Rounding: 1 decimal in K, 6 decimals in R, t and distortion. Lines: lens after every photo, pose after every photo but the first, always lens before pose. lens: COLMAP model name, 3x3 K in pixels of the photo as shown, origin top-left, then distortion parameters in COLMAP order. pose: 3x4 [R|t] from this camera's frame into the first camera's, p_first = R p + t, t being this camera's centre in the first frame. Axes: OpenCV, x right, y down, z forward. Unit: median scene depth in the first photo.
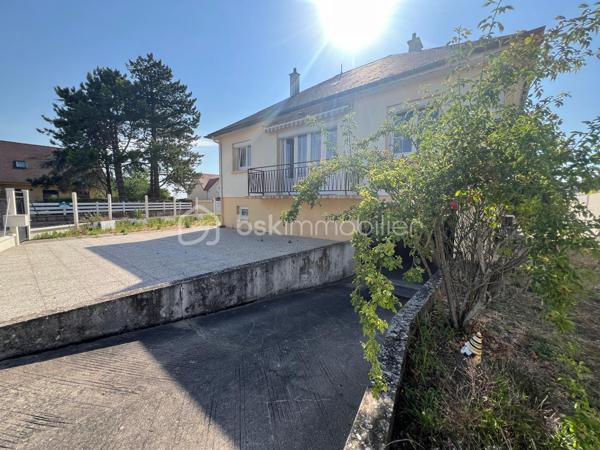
lens RADIAL K [[239.0, 0, 297.4], [0, 239.0, 226.0], [0, 0, 1]] dist [-0.002860, 0.000387]
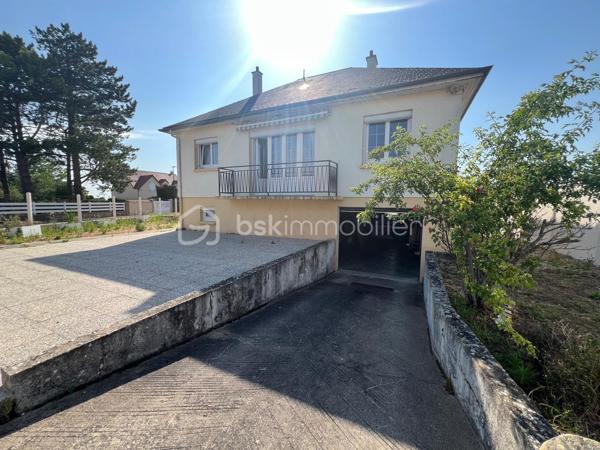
lens RADIAL K [[239.0, 0, 296.0], [0, 239.0, 226.3], [0, 0, 1]] dist [-0.002860, 0.000387]
pose [[0.970228, -0.023185, 0.241081, -0.143929], [0.022724, 0.999731, 0.004693, -0.003794], [-0.241125, 0.000925, 0.970494, 0.005417]]
